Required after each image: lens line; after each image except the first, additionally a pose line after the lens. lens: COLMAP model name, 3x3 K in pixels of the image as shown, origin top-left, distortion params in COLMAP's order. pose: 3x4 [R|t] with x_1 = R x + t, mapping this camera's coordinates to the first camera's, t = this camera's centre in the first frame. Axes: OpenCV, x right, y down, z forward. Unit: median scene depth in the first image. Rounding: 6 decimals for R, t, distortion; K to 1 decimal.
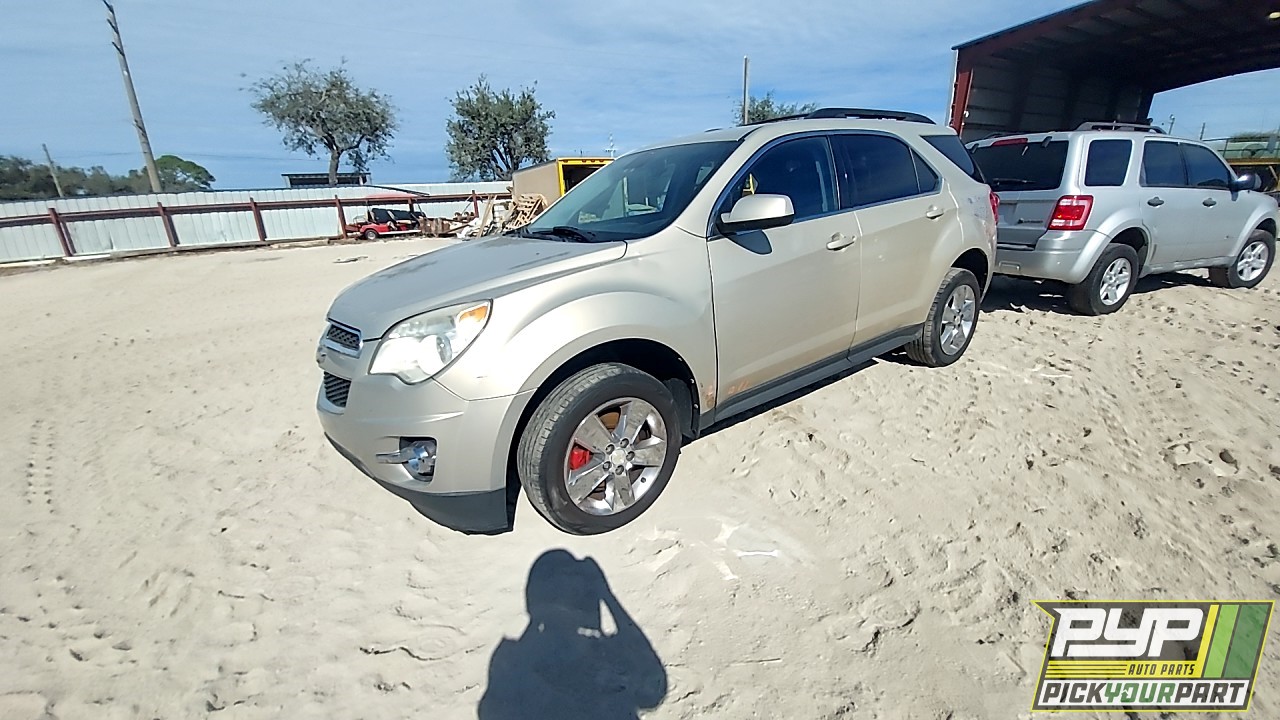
lens RADIAL K [[521.8, 0, 640.0], [0, 521.8, 360.0], [0, 0, 1]] dist [0.016987, -0.018921]
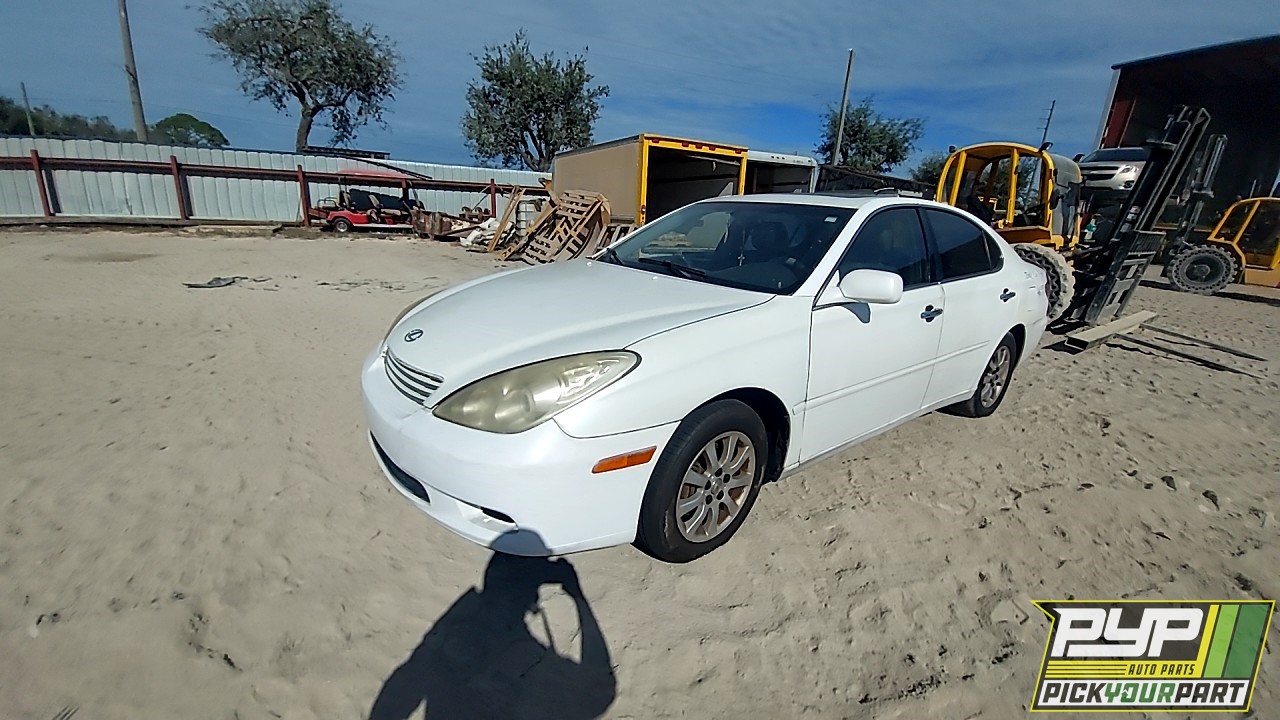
lens RADIAL K [[521.8, 0, 640.0], [0, 521.8, 360.0], [0, 0, 1]] dist [0.016987, -0.018921]
pose [[0.994447, 0.105110, -0.005117, -0.086960], [-0.105177, 0.994333, -0.015487, -0.086944], [0.003460, 0.015940, 0.999867, 0.287056]]
